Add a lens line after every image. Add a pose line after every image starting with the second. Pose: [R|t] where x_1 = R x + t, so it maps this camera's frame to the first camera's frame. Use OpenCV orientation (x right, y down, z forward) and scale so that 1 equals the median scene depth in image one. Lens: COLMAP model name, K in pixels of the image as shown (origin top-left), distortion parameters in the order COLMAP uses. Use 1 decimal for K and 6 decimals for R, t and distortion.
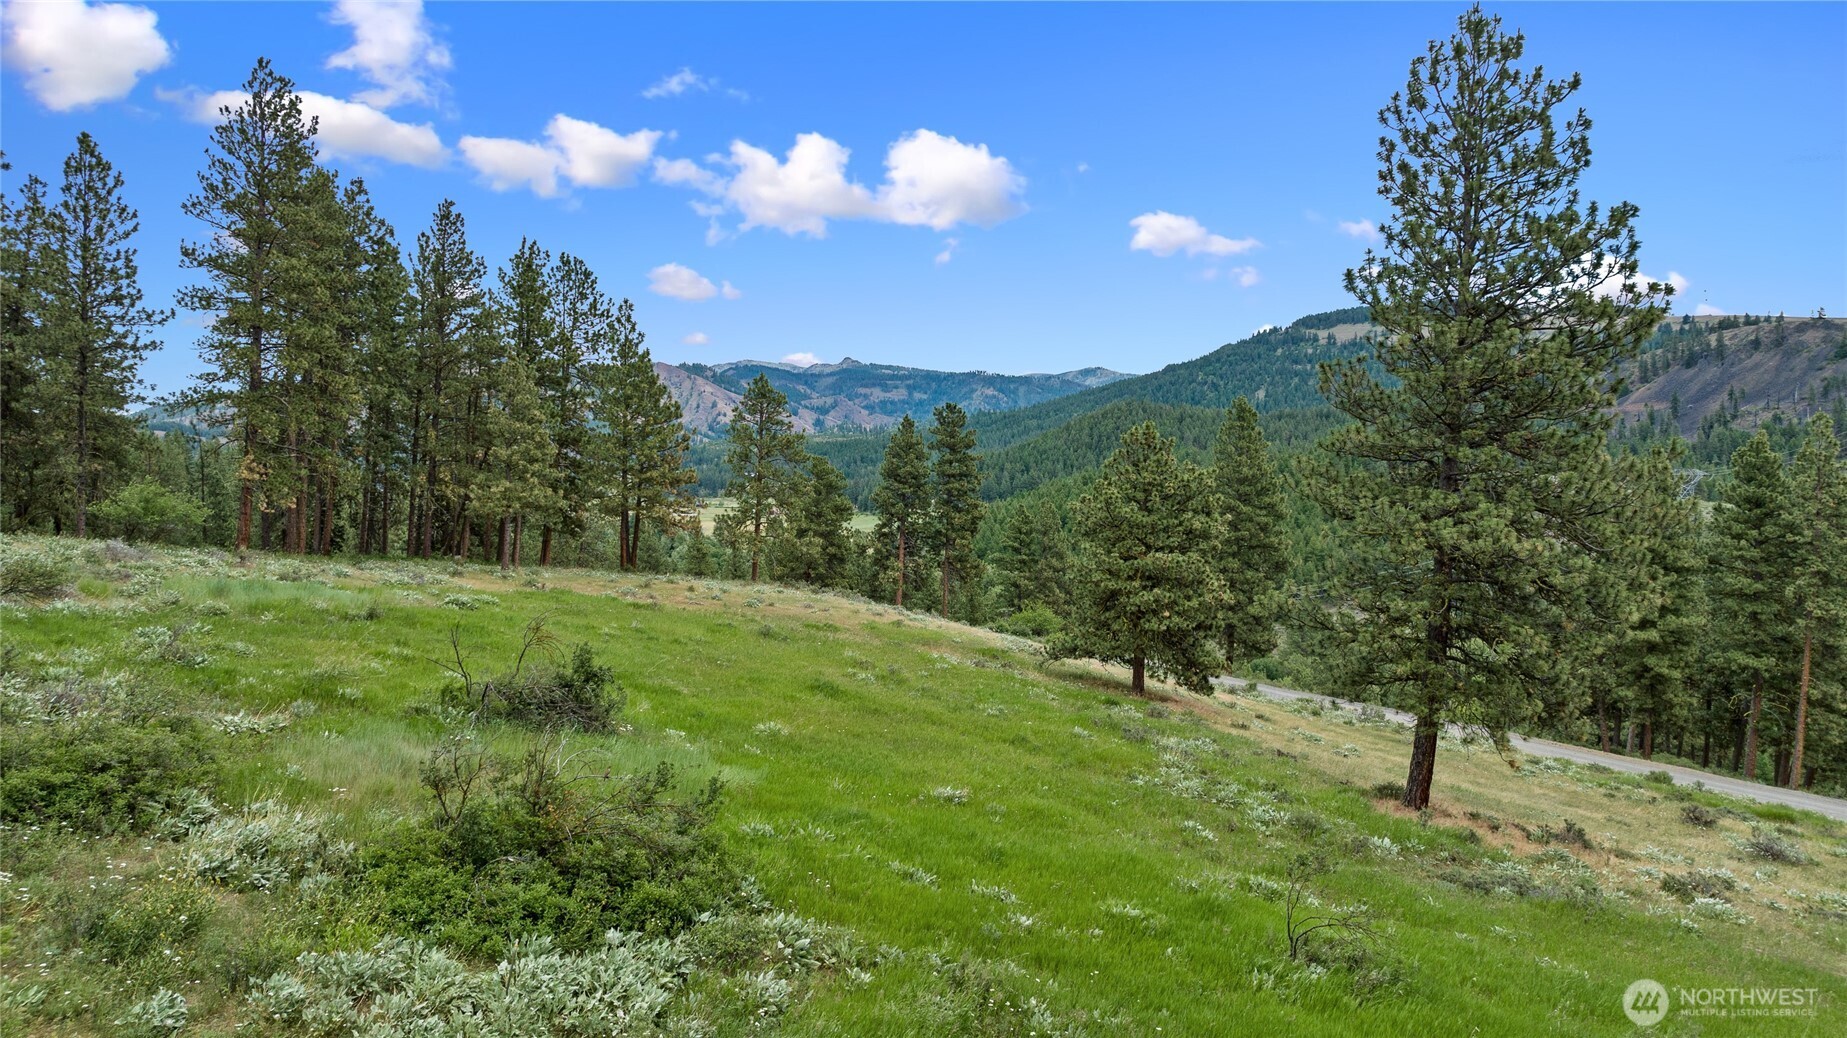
lens RADIAL K [[1310.4, 0, 920.1], [0, 1310.4, 492.6], [0, 0, 1]] dist [-0.020911, 0.002250]
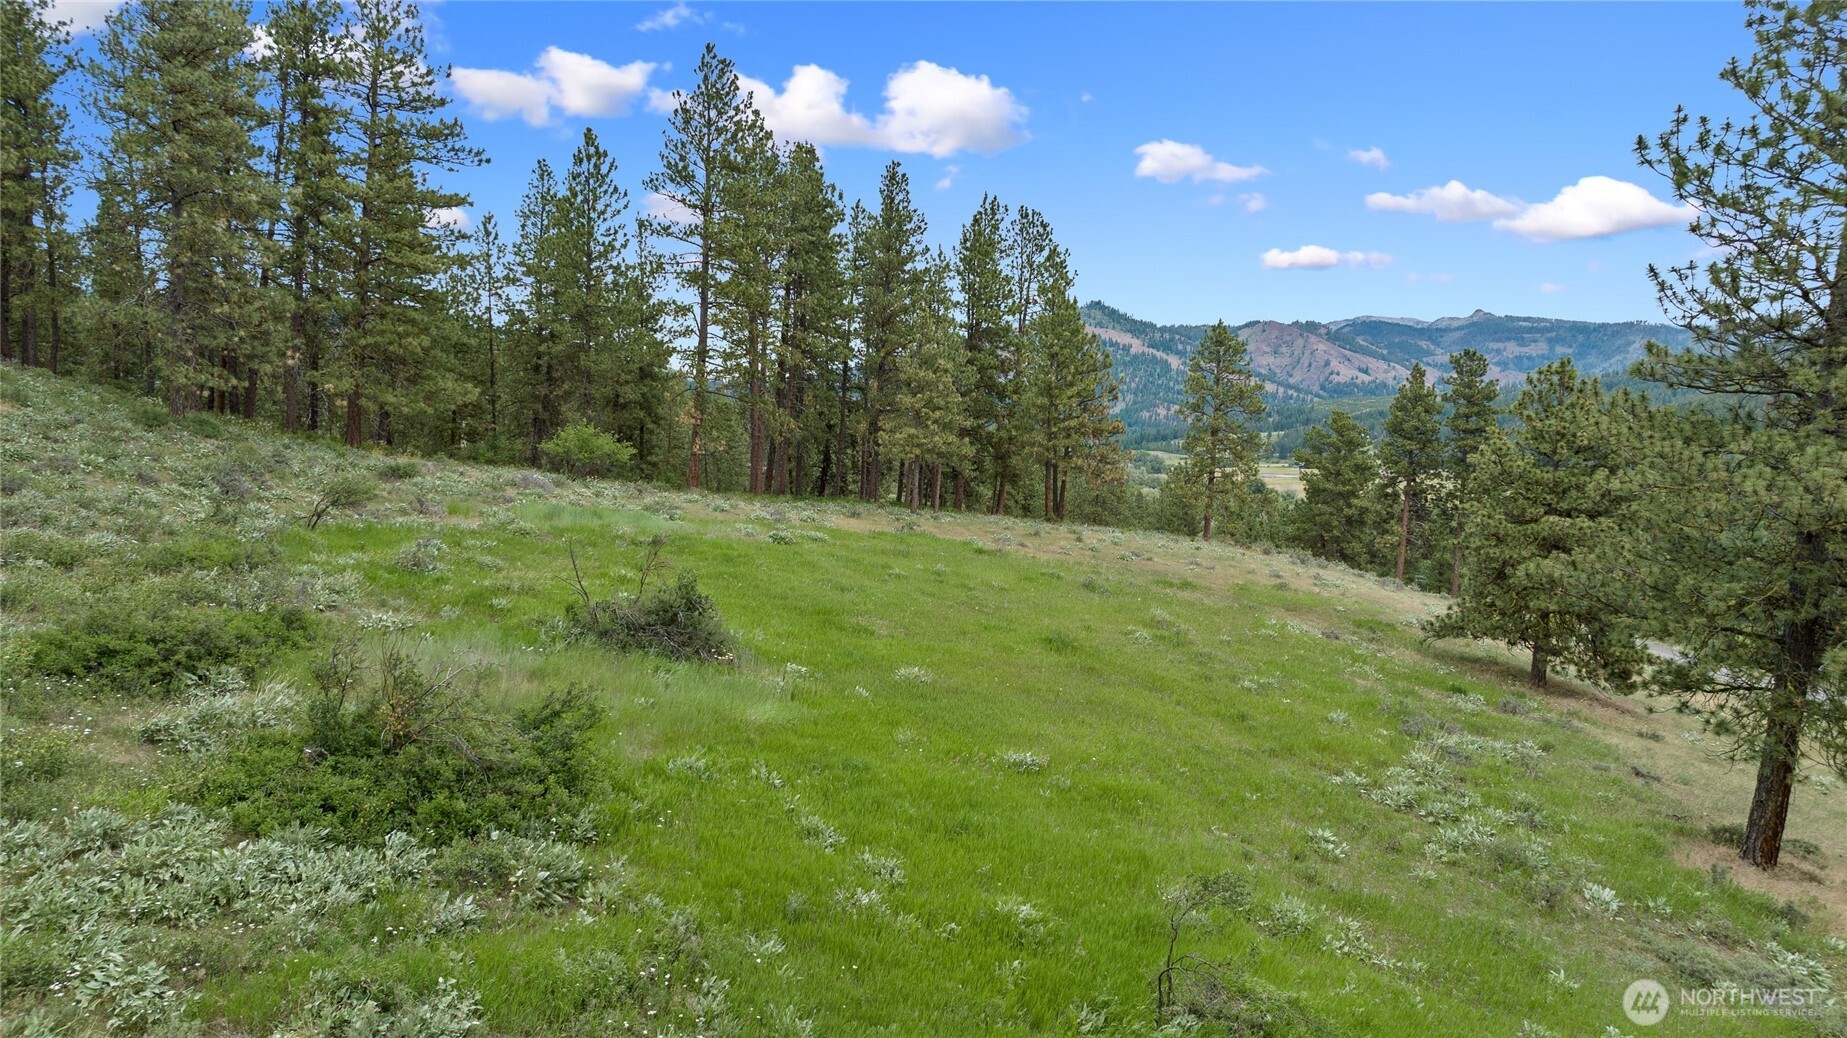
lens RADIAL K [[1310.4, 0, 920.1], [0, 1310.4, 492.6], [0, 0, 1]] dist [-0.020911, 0.002250]
pose [[0.897064, 0.027896, -0.441018, 0.109536], [-0.014456, 0.999324, 0.033805, 0.005287], [0.441663, -0.023950, 0.896861, 0.051095]]
